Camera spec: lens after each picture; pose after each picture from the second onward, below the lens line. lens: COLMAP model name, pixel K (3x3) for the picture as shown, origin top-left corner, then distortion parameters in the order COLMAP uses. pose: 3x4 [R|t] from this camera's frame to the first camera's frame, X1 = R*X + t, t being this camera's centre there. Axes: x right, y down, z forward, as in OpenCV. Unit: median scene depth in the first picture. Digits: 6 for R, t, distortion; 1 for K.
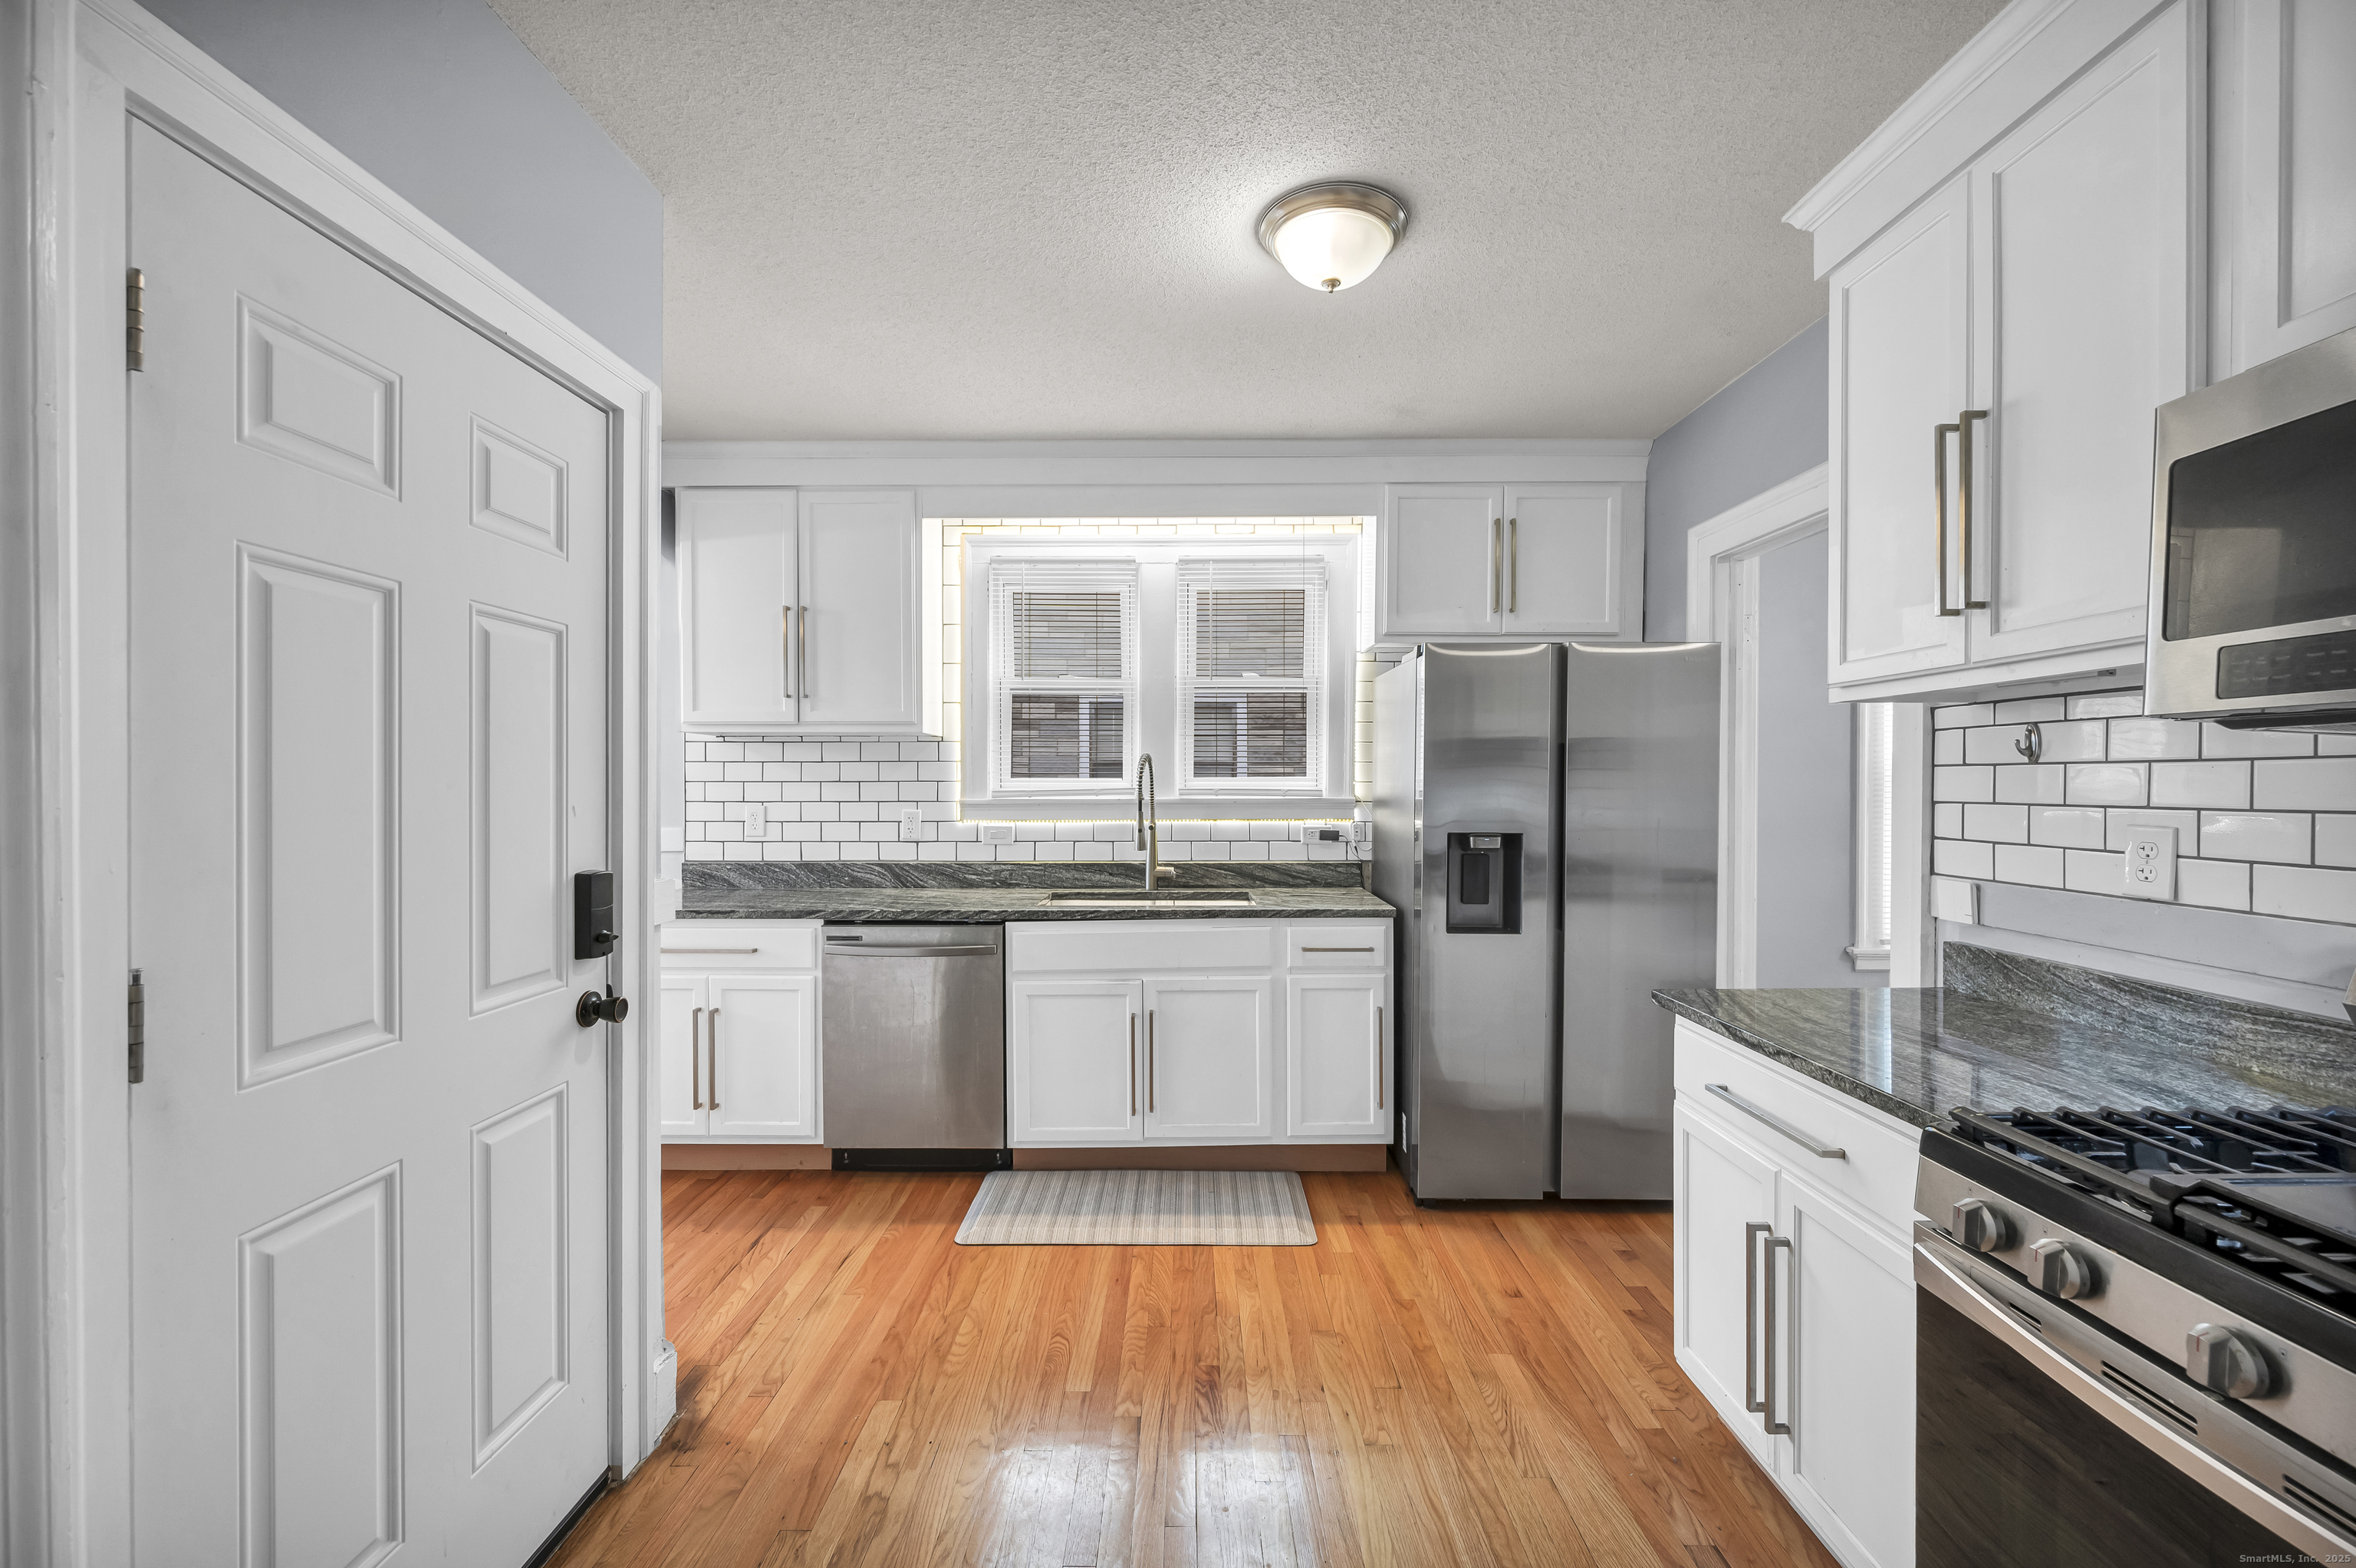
lens RADIAL K [[931.8, 0, 1178.7], [0, 931.8, 786.6], [0, 0, 1]] dist [-0.005569, 0.000227]
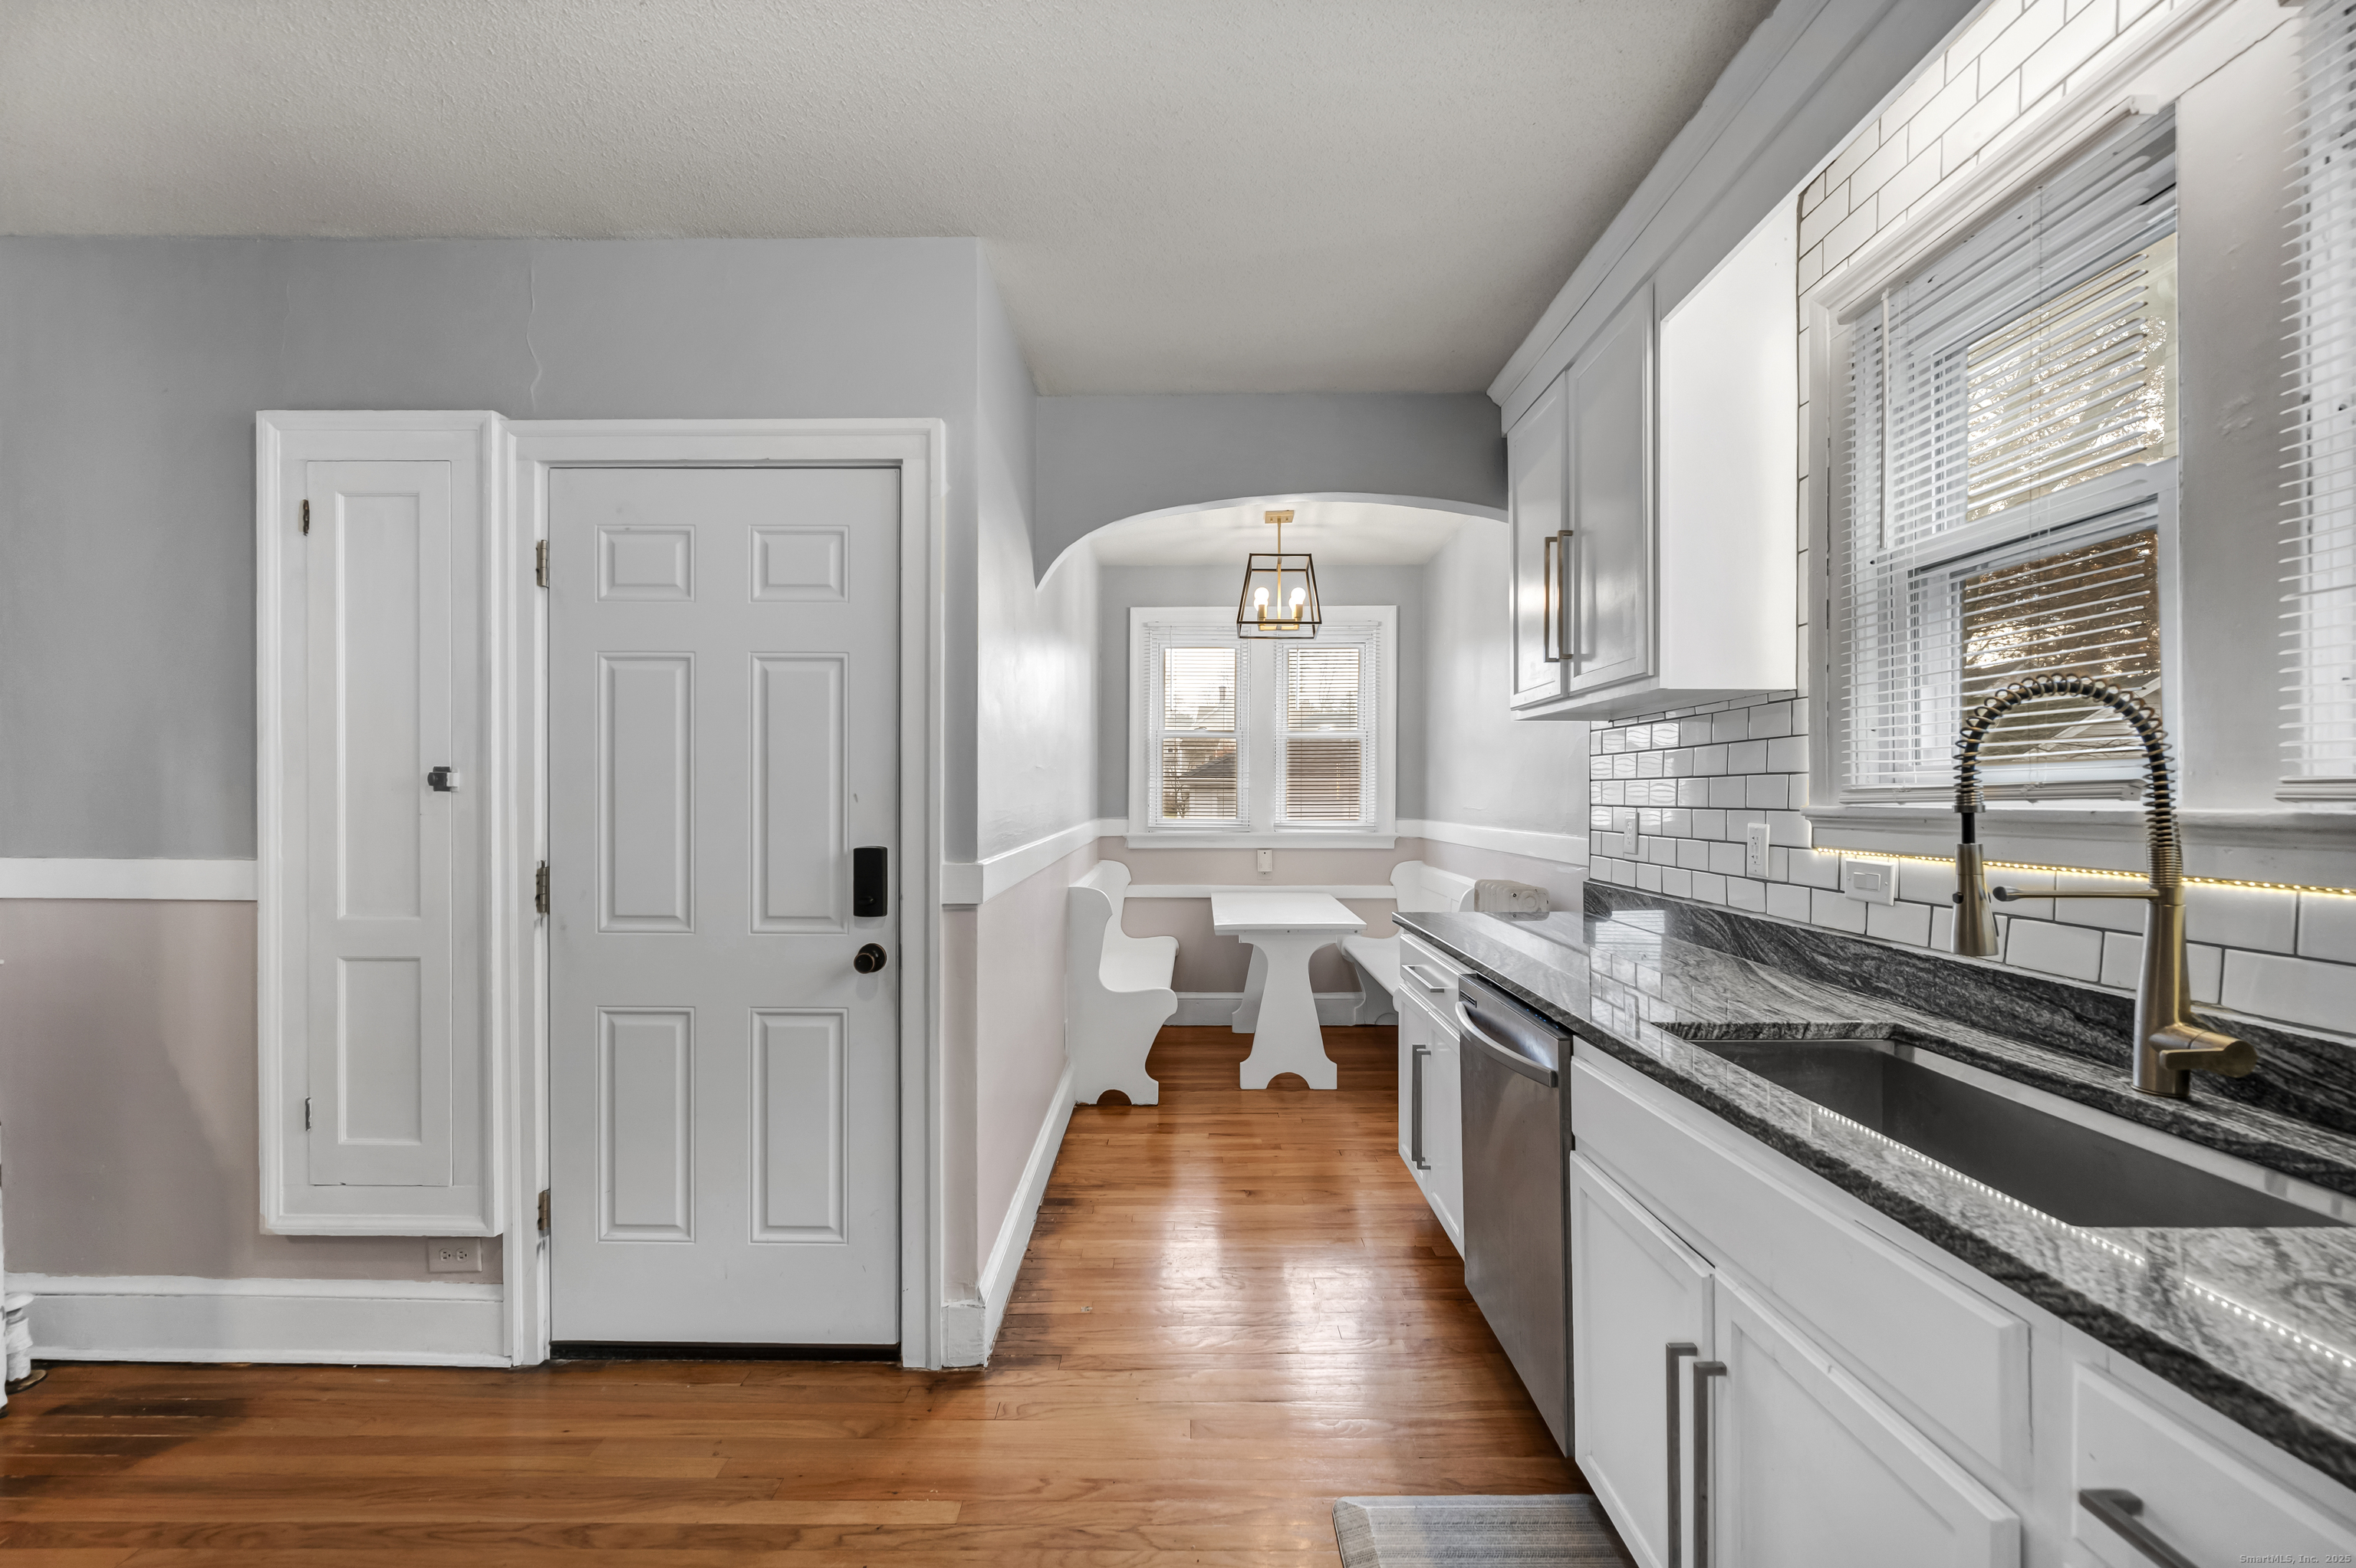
lens RADIAL K [[931.8, 0, 1189.4], [0, 931.8, 800.0], [0, 0, 1]] dist [-0.005569, 0.000227]
pose [[0.011587, 0.005291, -0.999919, 0.366249], [-0.005262, 0.999972, 0.005230, 0.011632], [0.999919, 0.005201, 0.011614, 0.841277]]
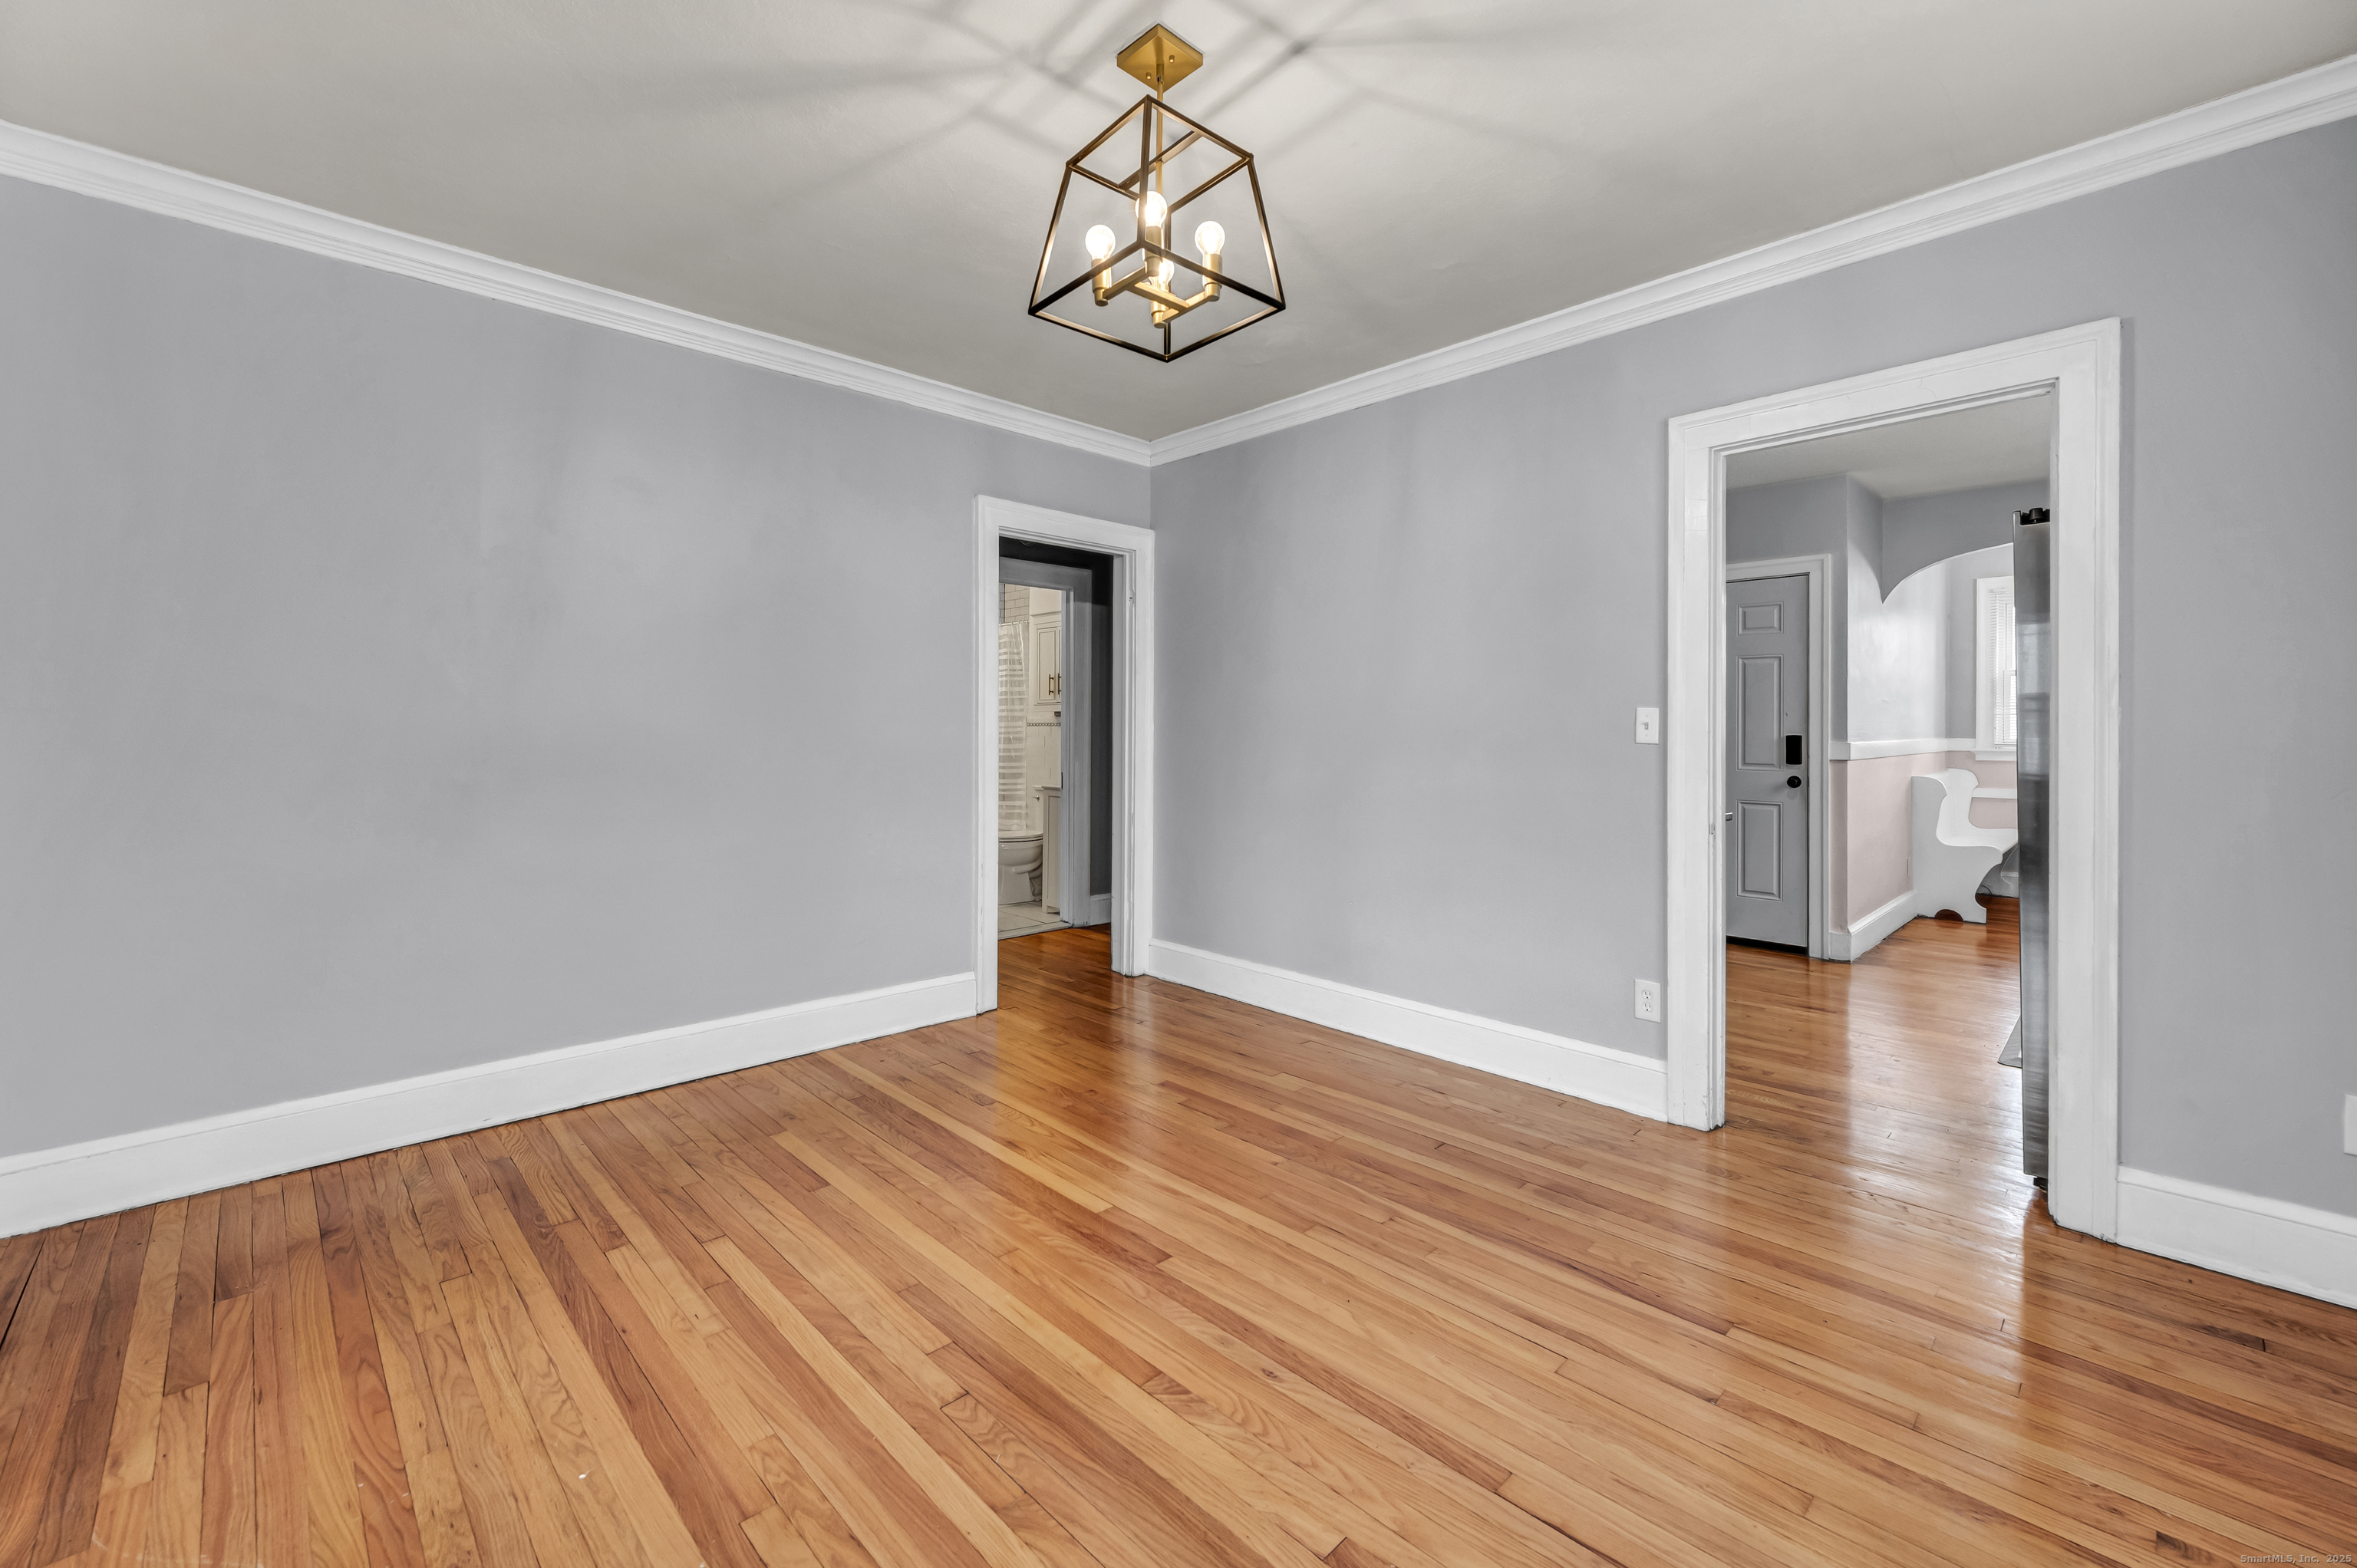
lens RADIAL K [[940.4, 0, 1164.8], [0, 940.4, 732.0], [0, 0, 1]] dist [-0.003582, -0.000528]
pose [[-0.732067, -0.004327, -0.681219, 1.720309], [-0.004944, 0.999987, -0.001039, 0.055810], [0.681215, 0.002607, -0.732079, 1.089793]]
